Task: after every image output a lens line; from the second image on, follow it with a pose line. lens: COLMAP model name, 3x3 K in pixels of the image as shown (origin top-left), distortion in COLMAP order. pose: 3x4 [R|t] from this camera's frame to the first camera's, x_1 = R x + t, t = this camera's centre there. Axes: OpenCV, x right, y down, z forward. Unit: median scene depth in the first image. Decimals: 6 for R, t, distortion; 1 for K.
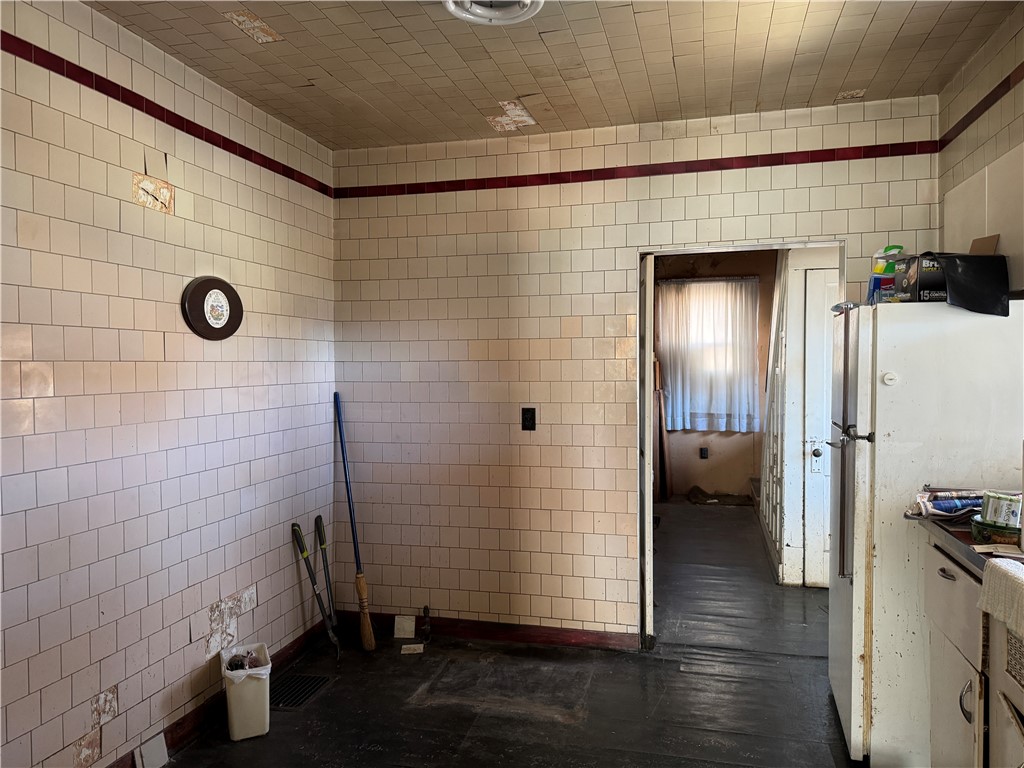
lens RADIAL K [[717.5, 0, 512.0], [0, 717.5, 384.0], [0, 0, 1]] dist [0.129580, -0.118212]
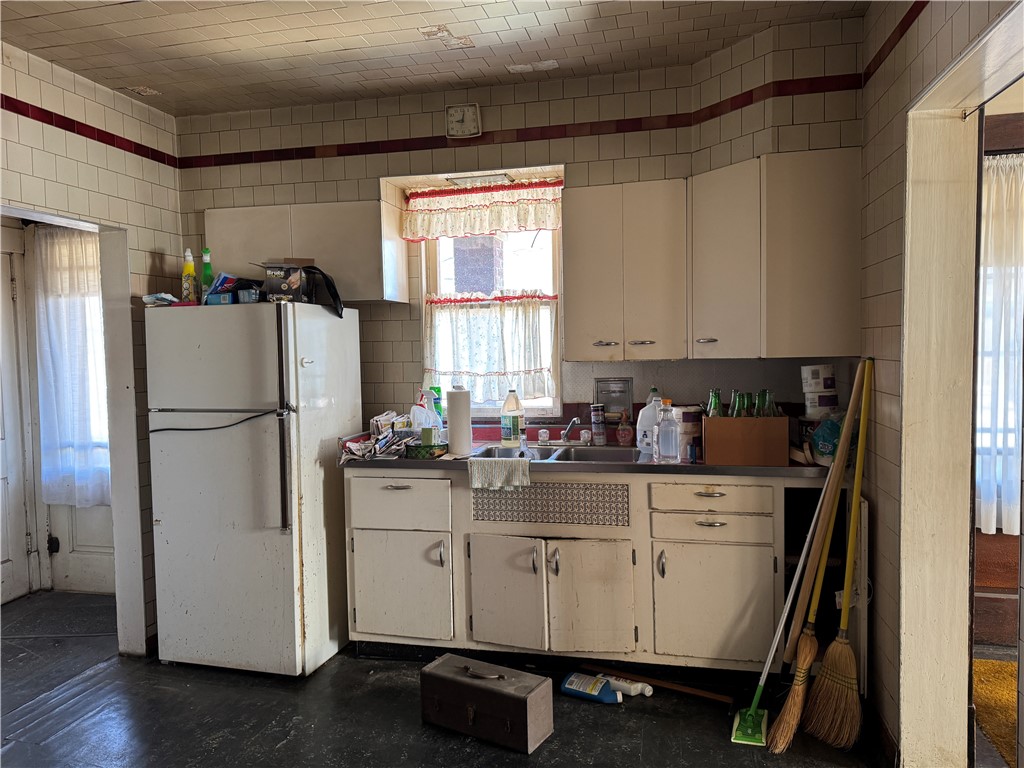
lens RADIAL K [[717.5, 0, 512.0], [0, 717.5, 384.0], [0, 0, 1]] dist [0.129580, -0.118212]
pose [[-0.036646, -0.045737, 0.998281, -0.738213], [0.052225, 0.997499, 0.047619, -0.010037], [-0.997963, 0.053881, -0.034166, 0.669060]]
